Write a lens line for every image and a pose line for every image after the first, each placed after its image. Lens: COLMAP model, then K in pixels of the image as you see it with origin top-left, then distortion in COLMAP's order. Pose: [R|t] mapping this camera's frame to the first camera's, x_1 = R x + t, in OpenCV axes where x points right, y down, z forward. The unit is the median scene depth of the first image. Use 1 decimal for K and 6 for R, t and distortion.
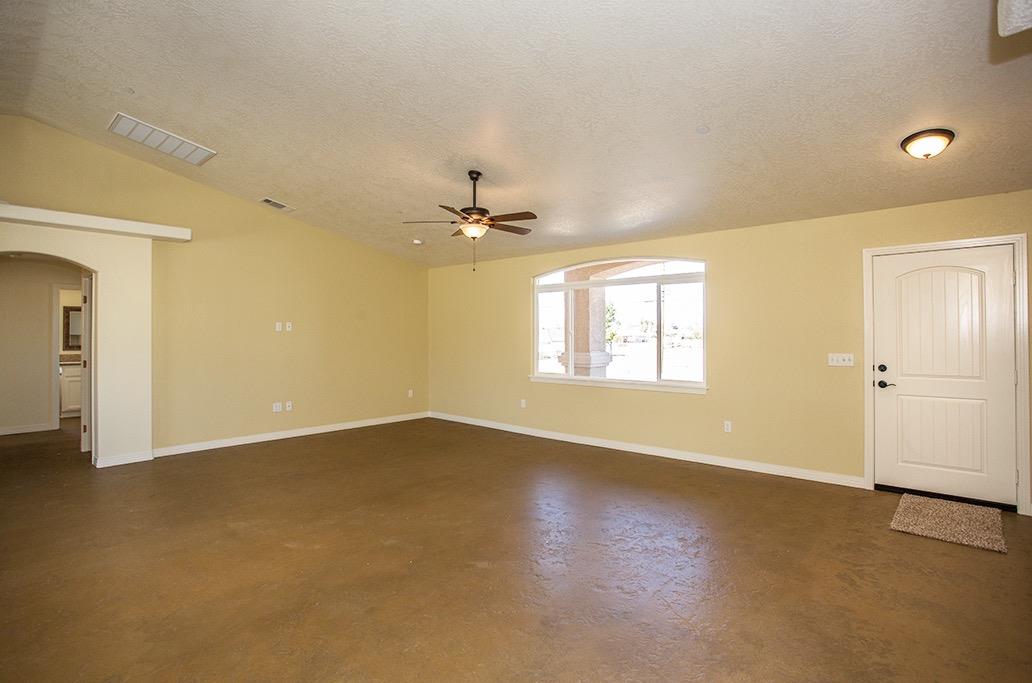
lens RADIAL K [[522.4, 0, 527.1], [0, 522.4, 337.0], [0, 0, 1]] dist [-0.020454, -0.000109]
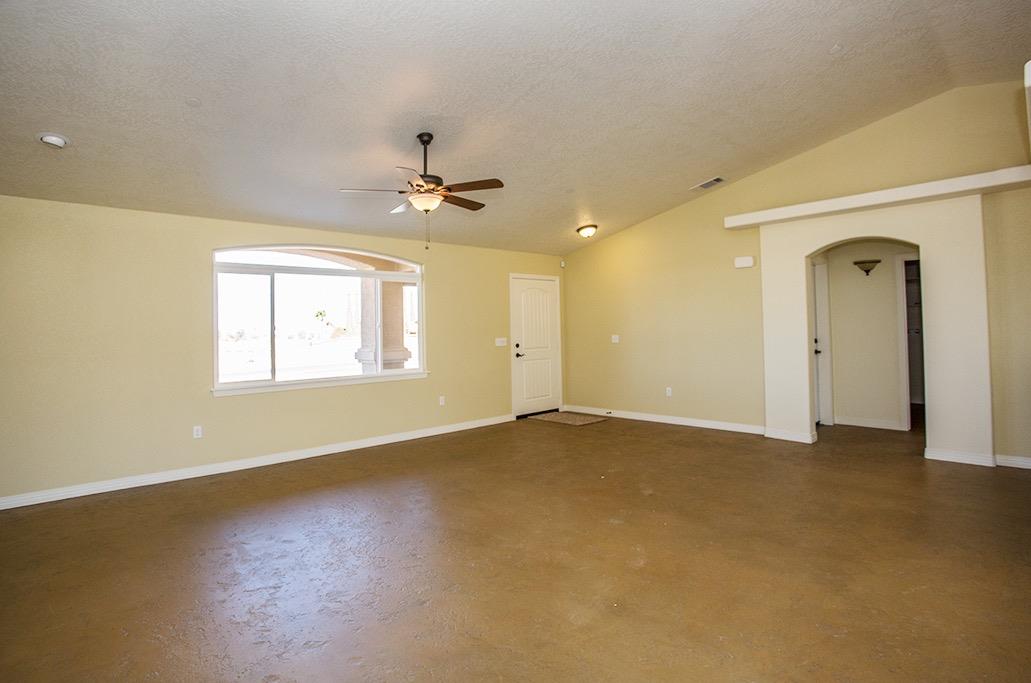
lens RADIAL K [[531.0, 0, 515.1], [0, 531.0, 323.4], [0, 0, 1]] dist [-0.027445, 0.000173]
pose [[0.066222, 0.009881, 0.997756, -0.931717], [0.024308, 0.999638, -0.011513, 0.006449], [-0.997509, 0.025016, 0.065958, 0.791276]]
